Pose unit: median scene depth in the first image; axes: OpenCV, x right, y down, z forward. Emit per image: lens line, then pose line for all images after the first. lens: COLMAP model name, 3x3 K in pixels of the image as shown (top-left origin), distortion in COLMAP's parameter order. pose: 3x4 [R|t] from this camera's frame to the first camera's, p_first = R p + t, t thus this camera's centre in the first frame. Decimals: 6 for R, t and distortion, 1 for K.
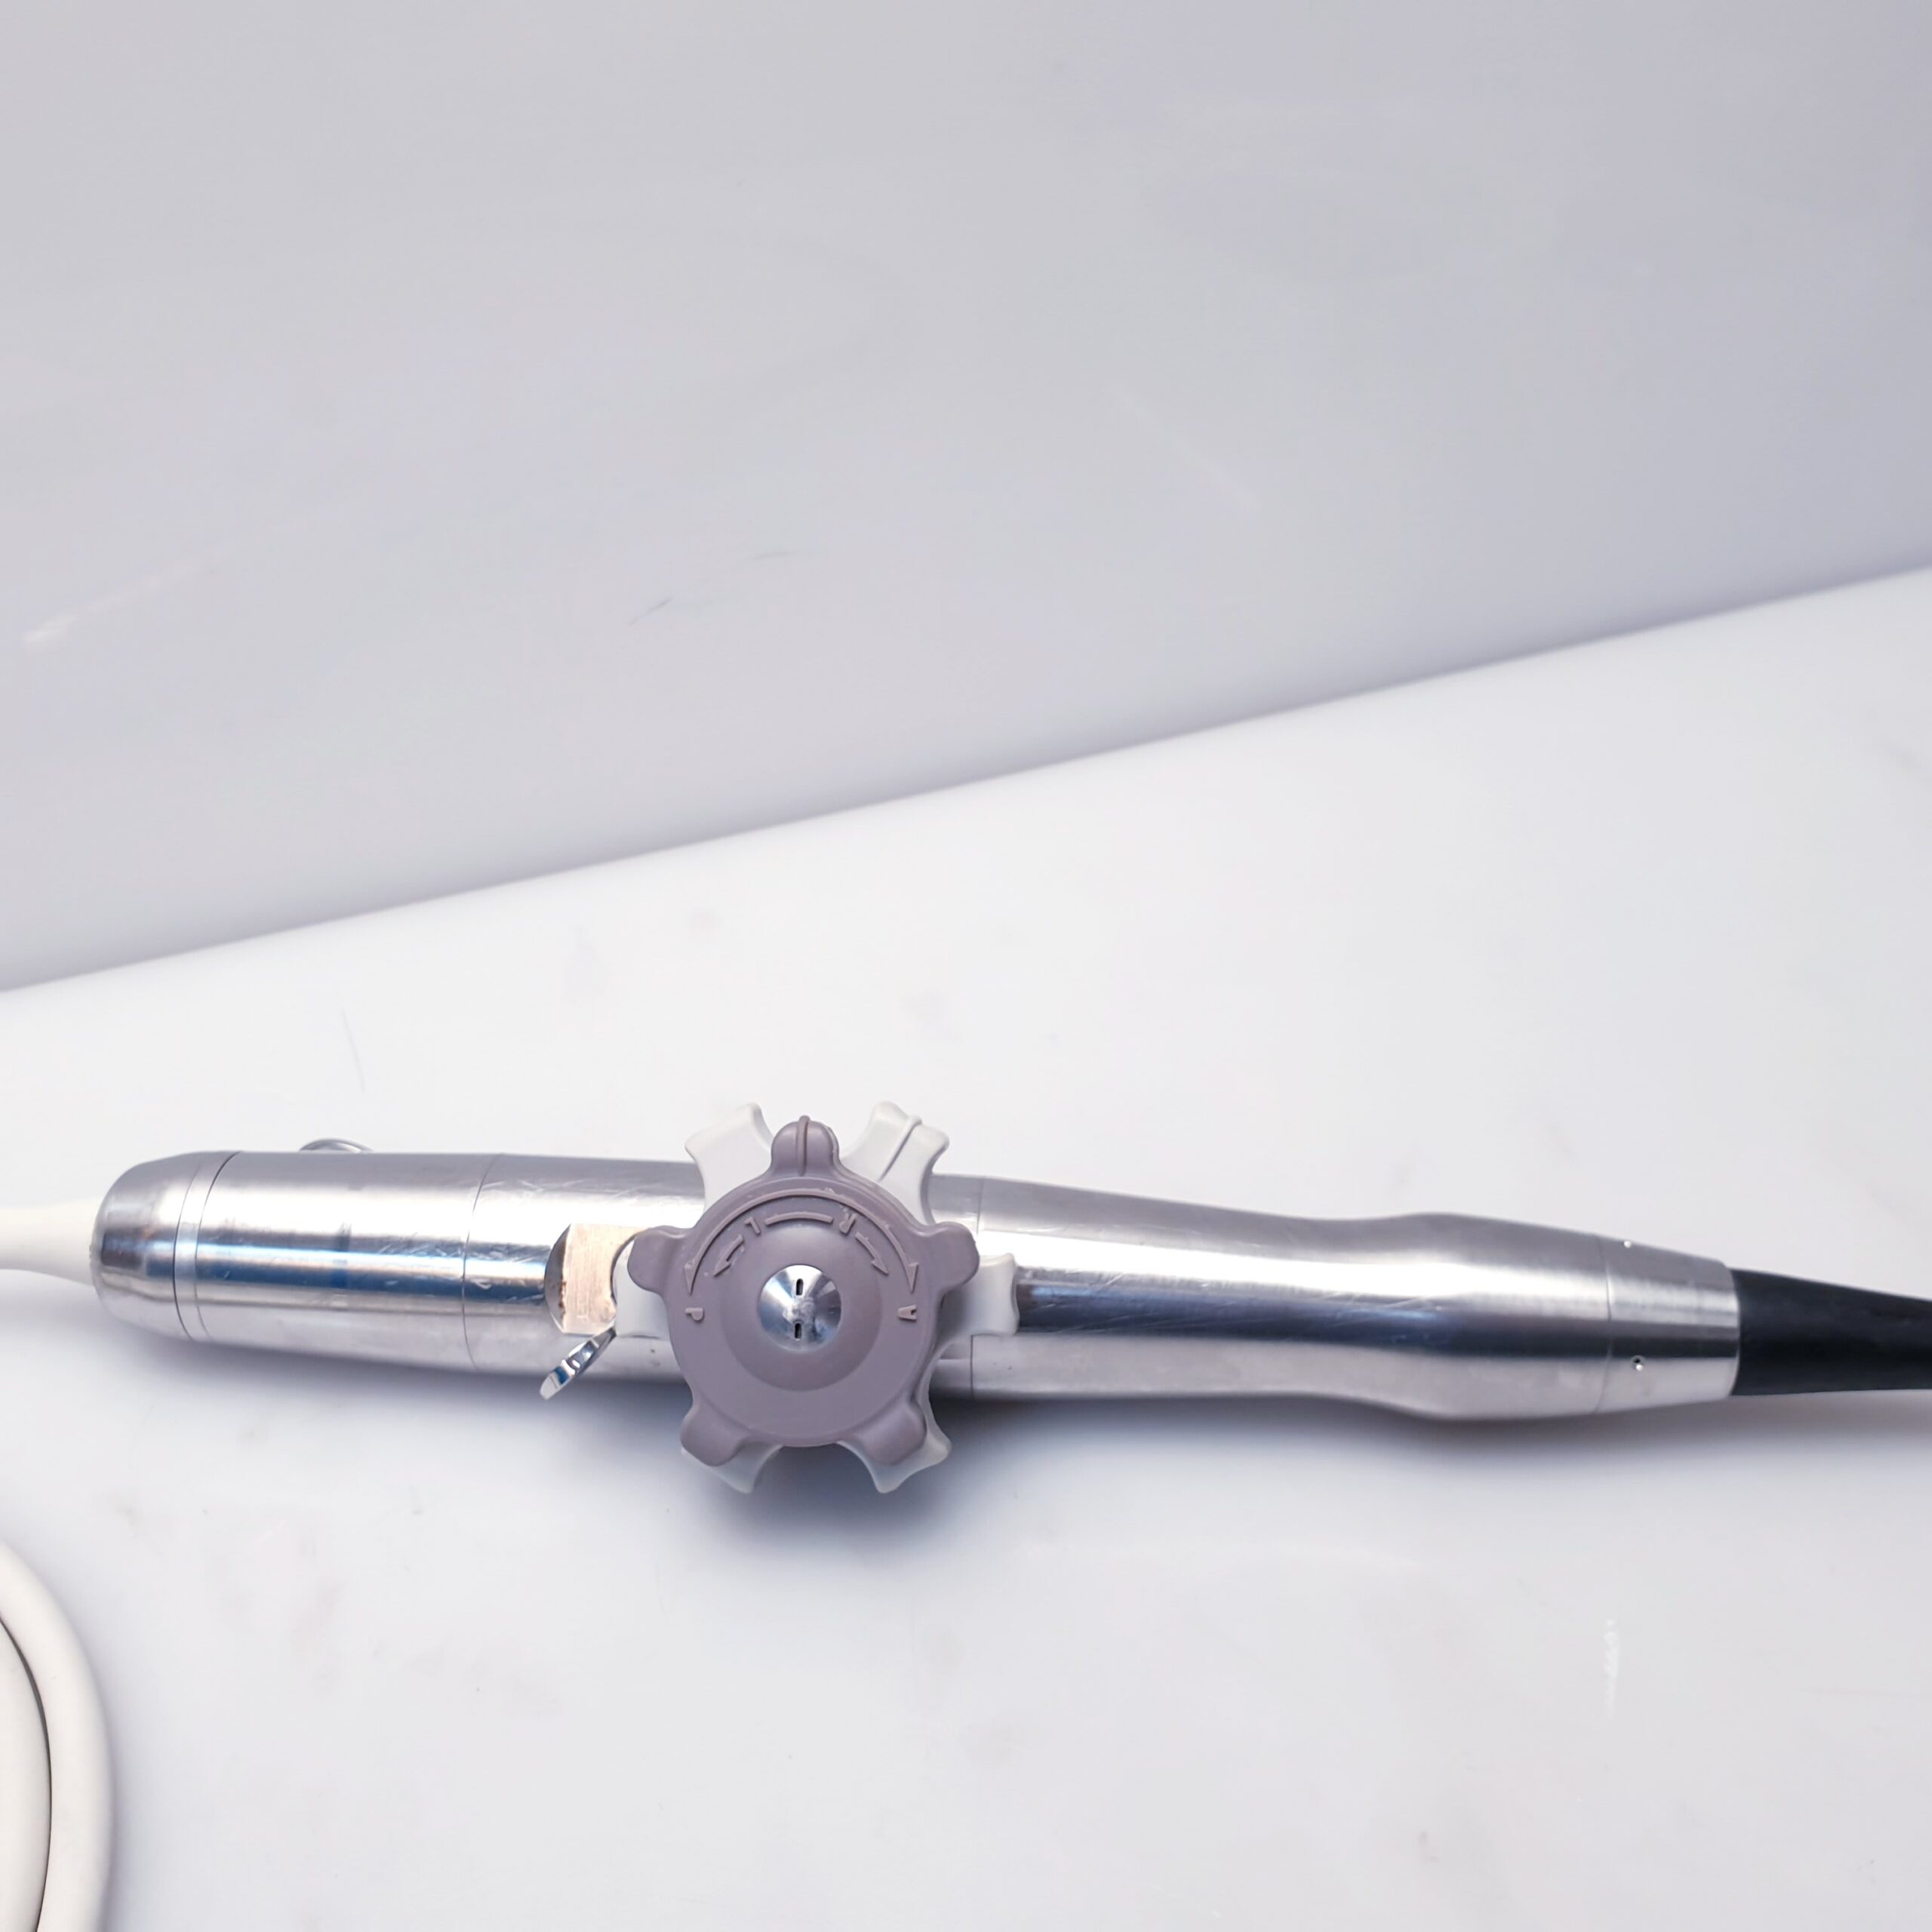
lens RADIAL K [[2032.5, 0, 966.0], [0, 2032.5, 966.0], [0, 0, 1]] dist [0.109017, -0.154979]
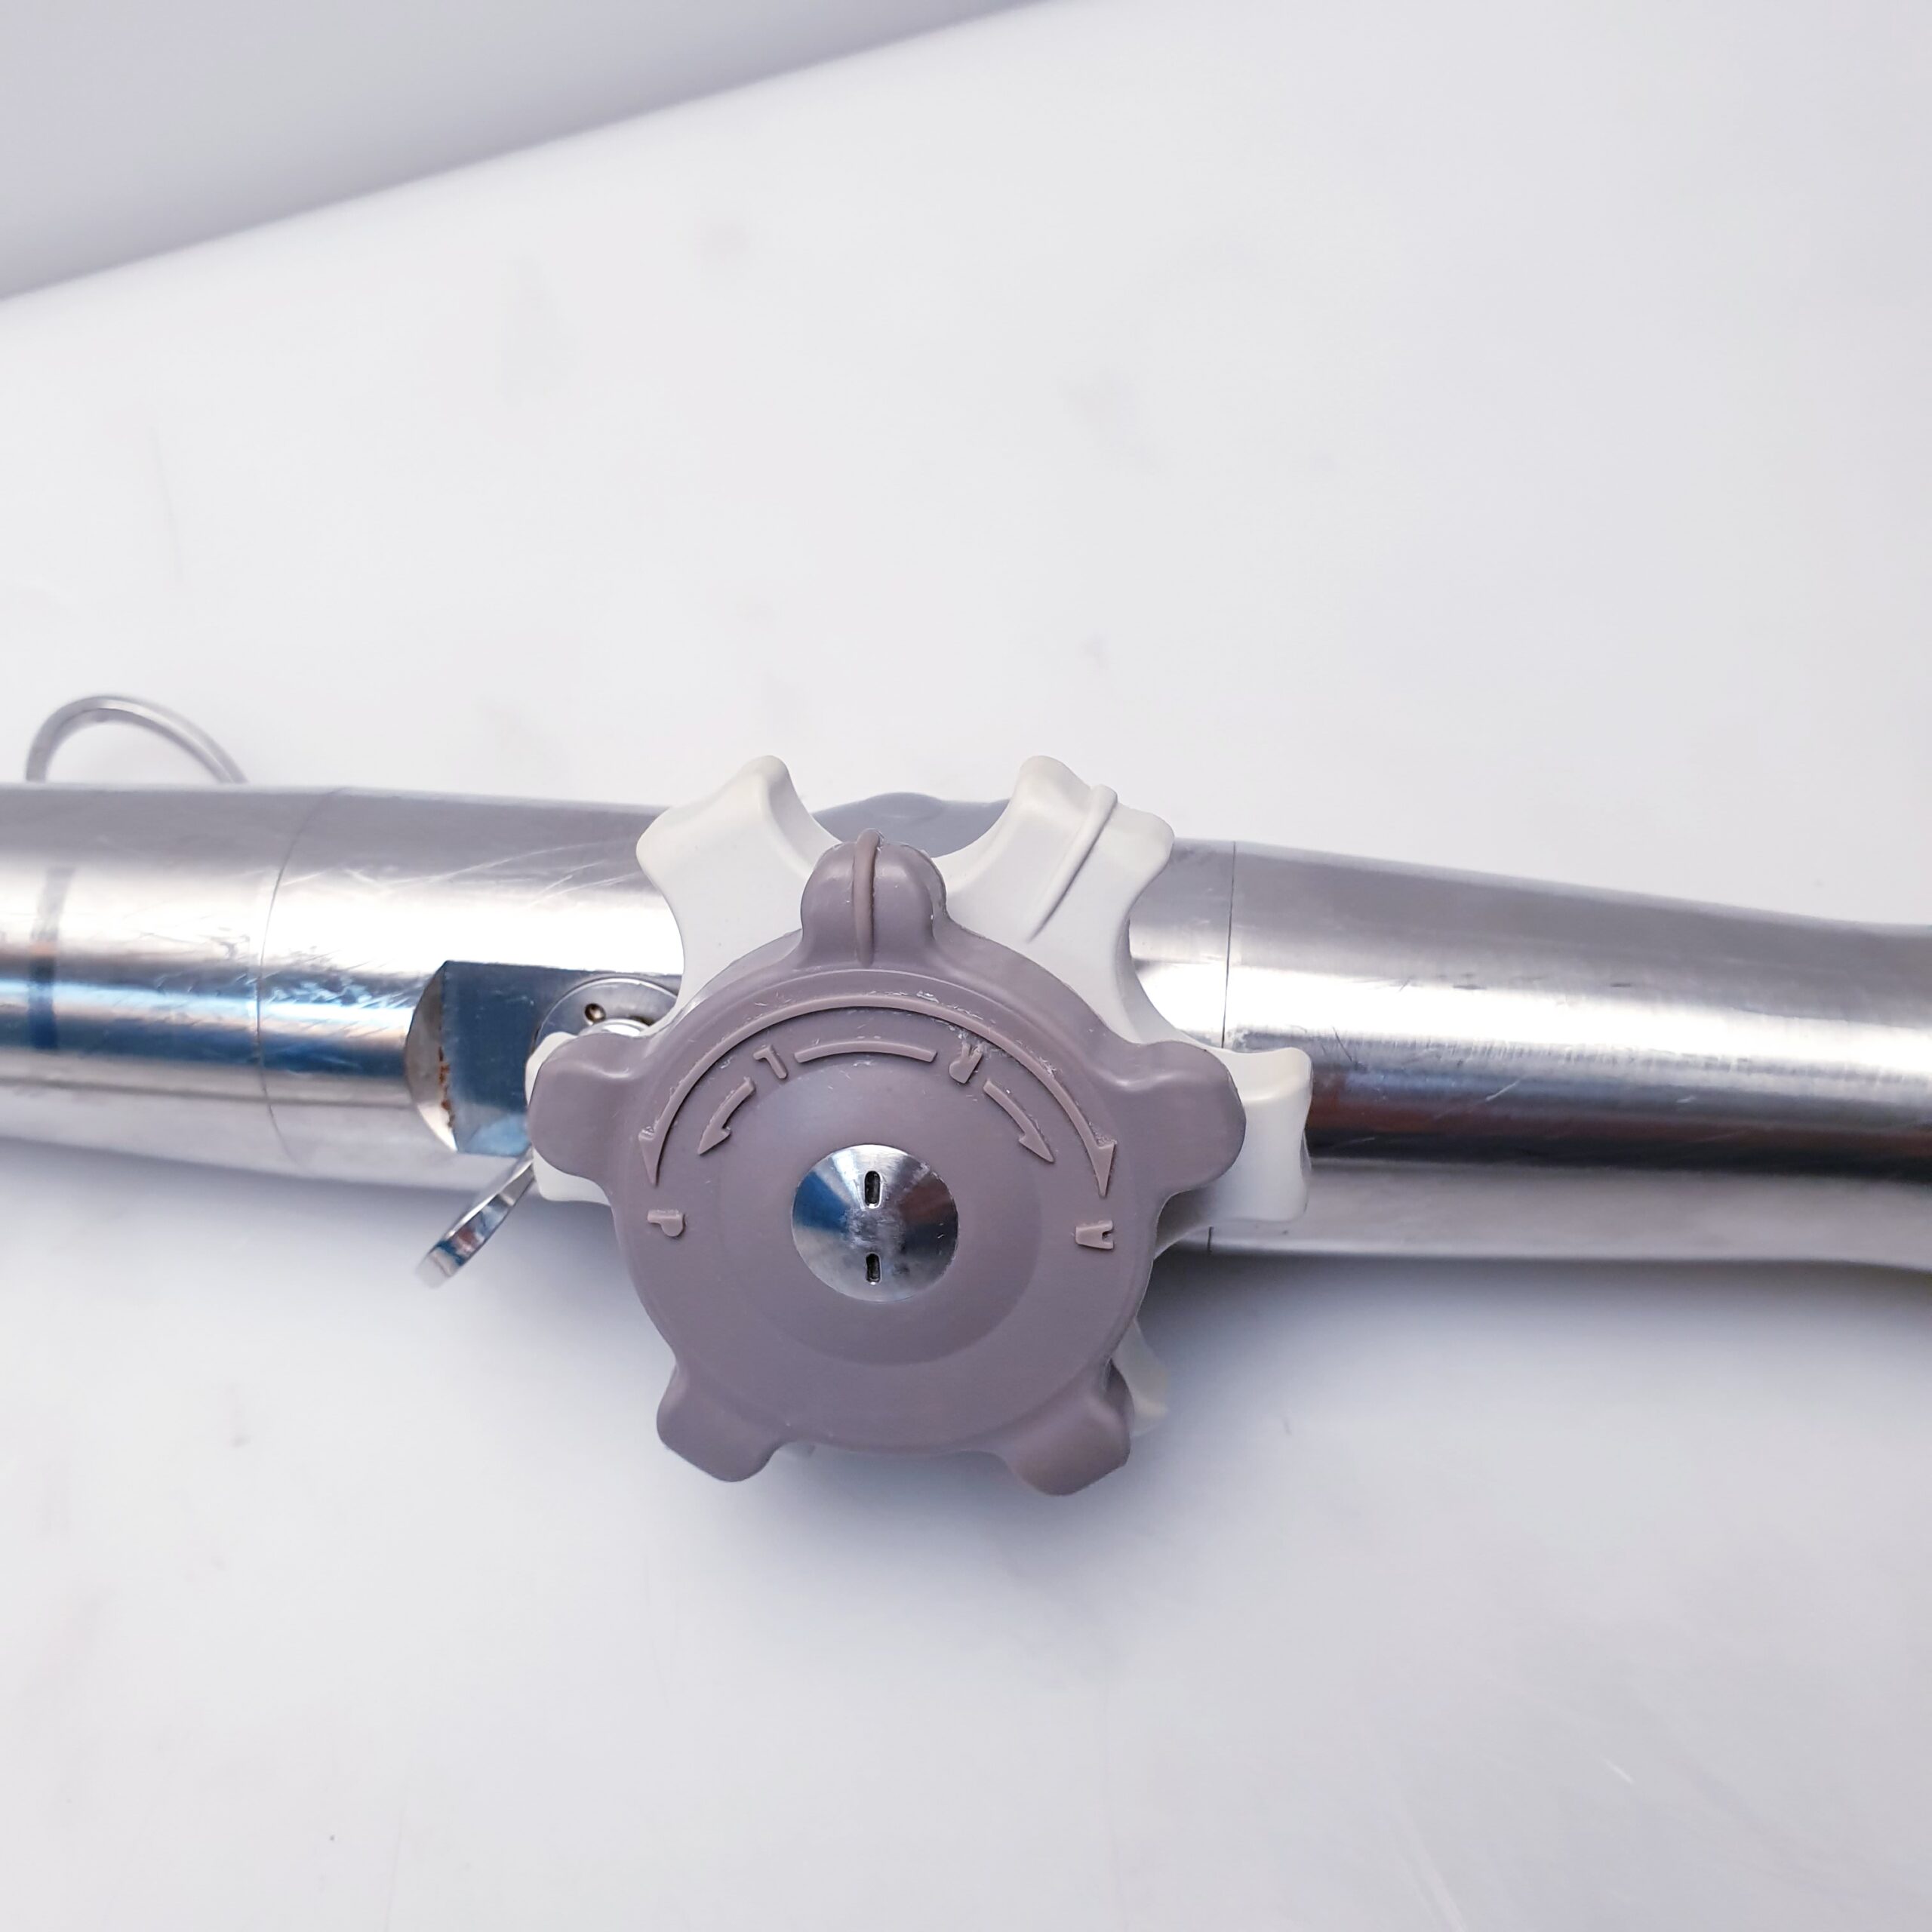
lens RADIAL K [[2048.5, 0, 978.1], [0, 2048.5, 968.5], [0, 0, 1]] dist [0.119898, -0.184265]
pose [[0.997084, 0.001971, -0.076286, -0.018878], [0.027151, 0.925093, 0.378769, -0.074474], [0.071319, -0.379736, 0.922342, 0.562805]]
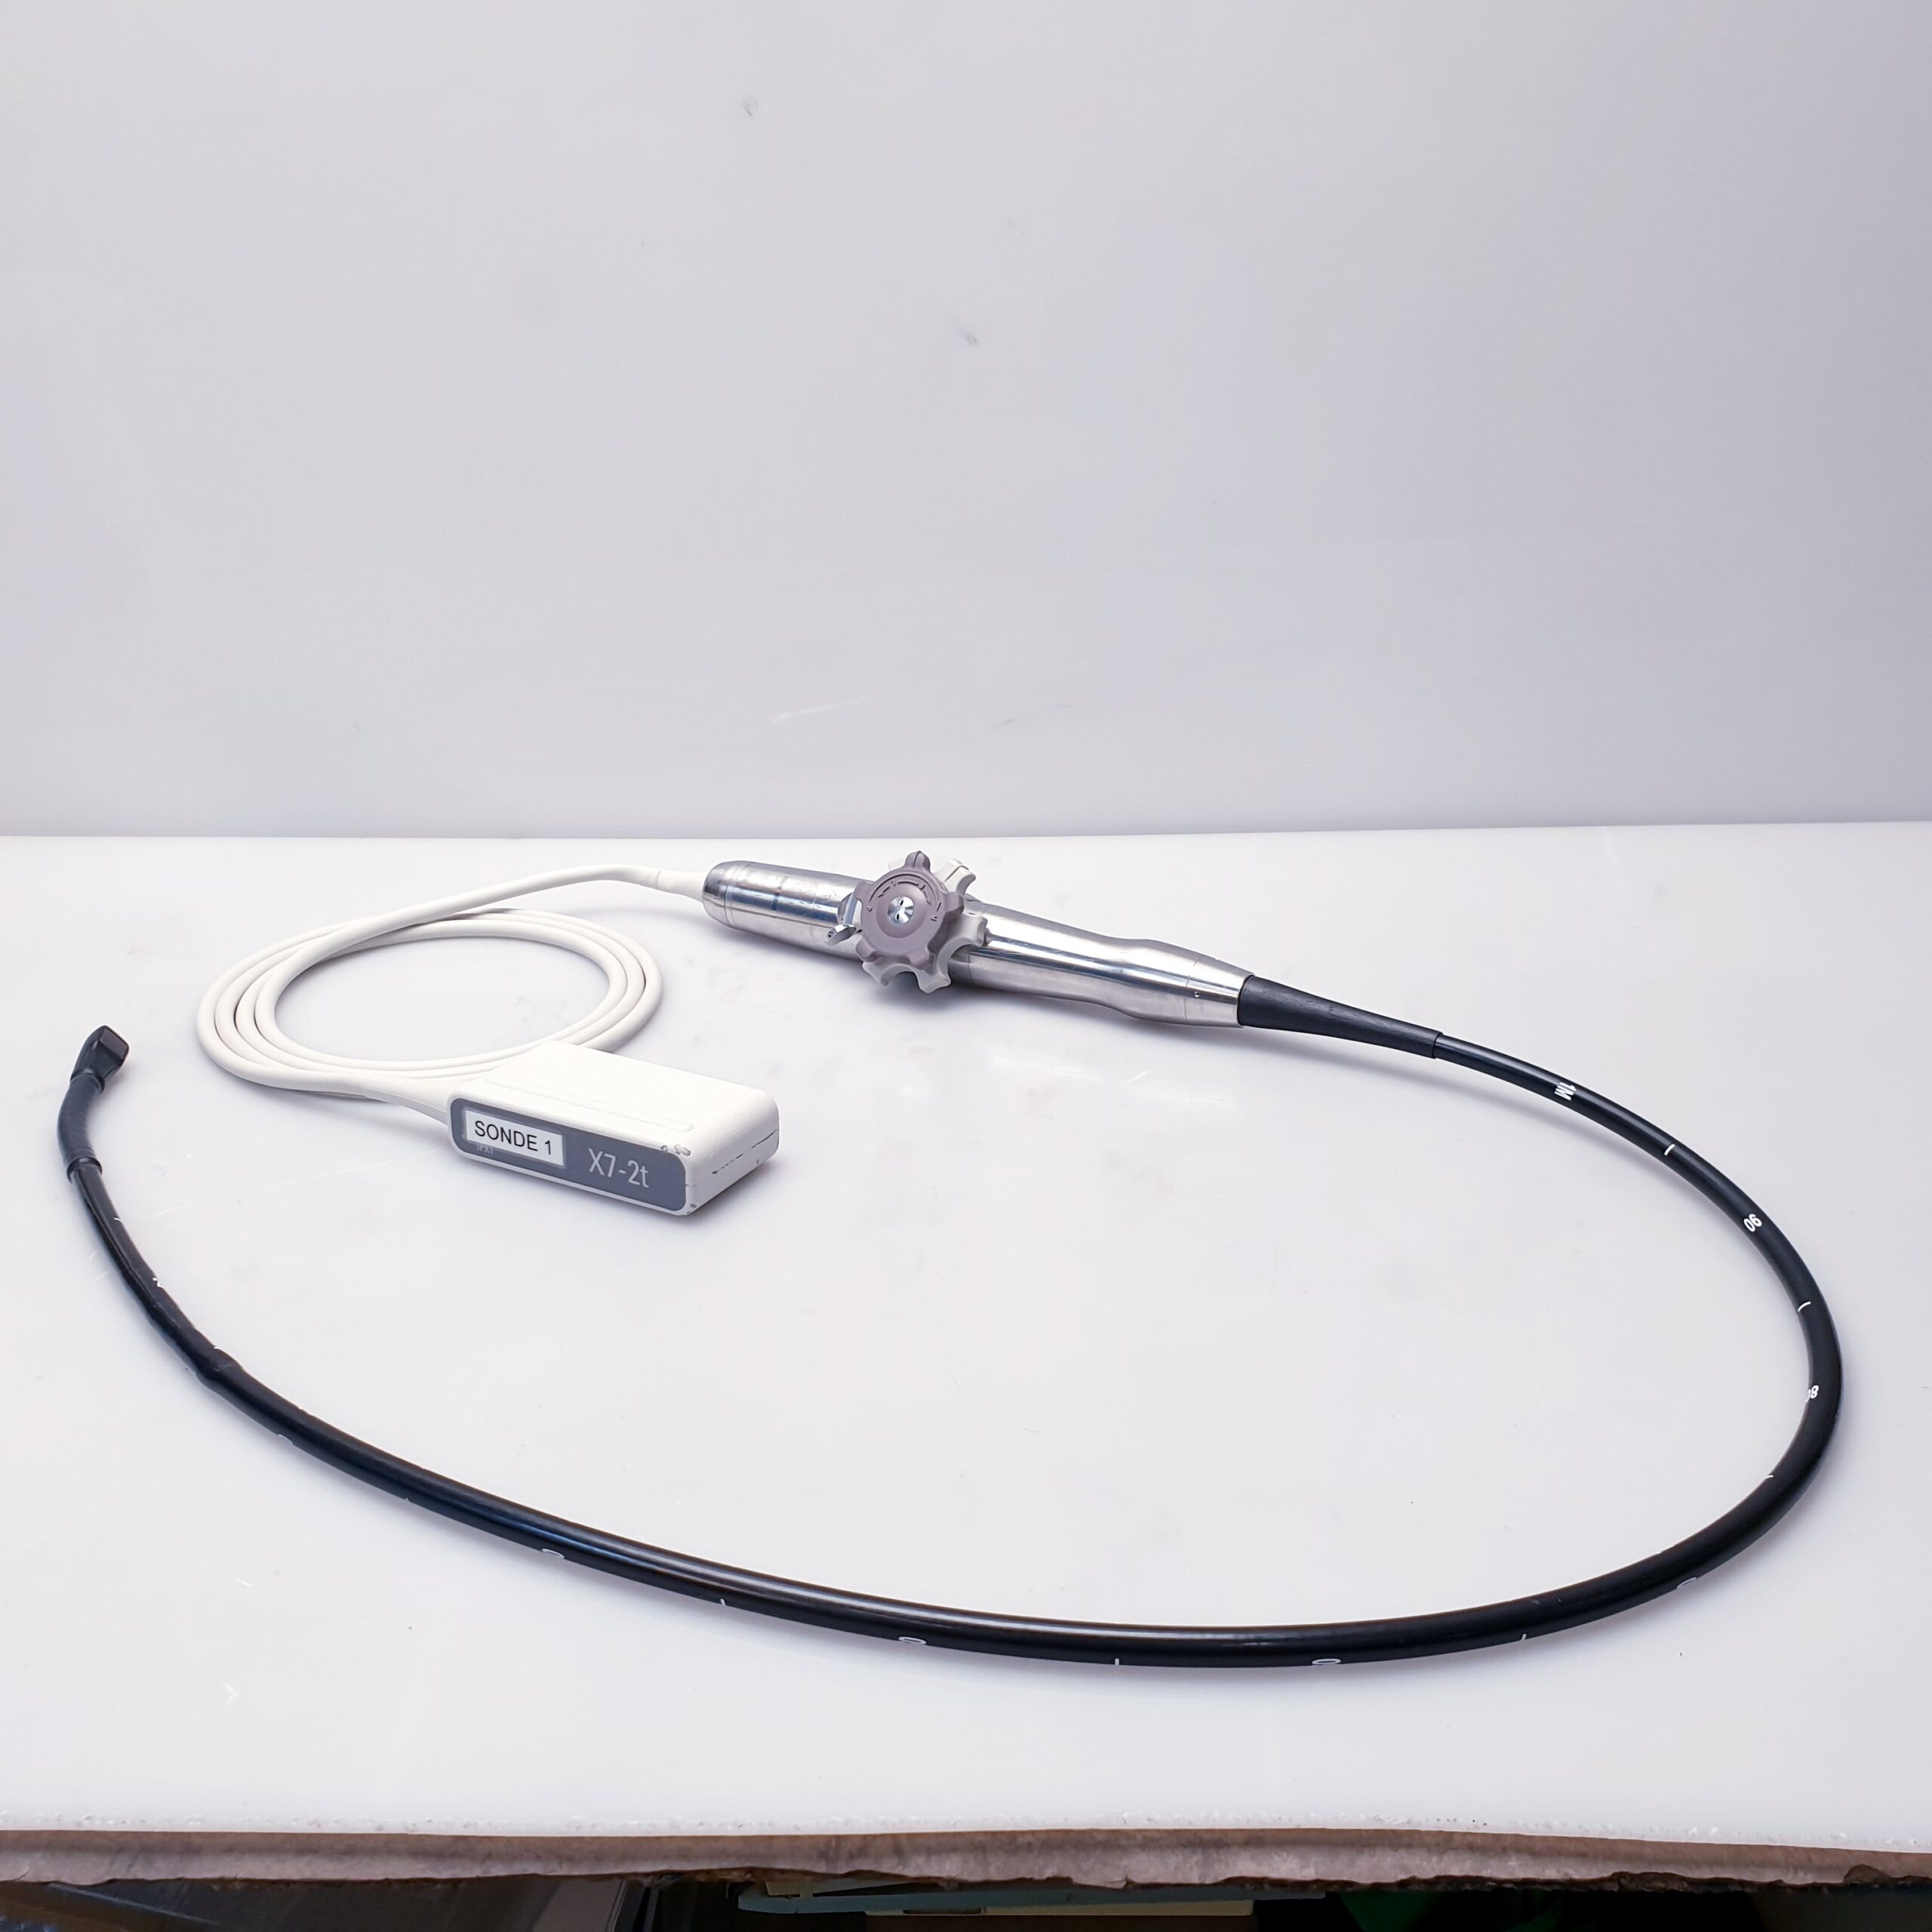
lens RADIAL K [[2032.5, 0, 966.0], [0, 2032.5, 966.0], [0, 0, 1]] dist [0.109017, -0.154979]
pose [[0.909248, 0.163012, -0.383007, 1.101544], [-0.224157, 0.967069, -0.120548, 0.562523], [0.350744, 0.195461, 0.915846, -1.559272]]
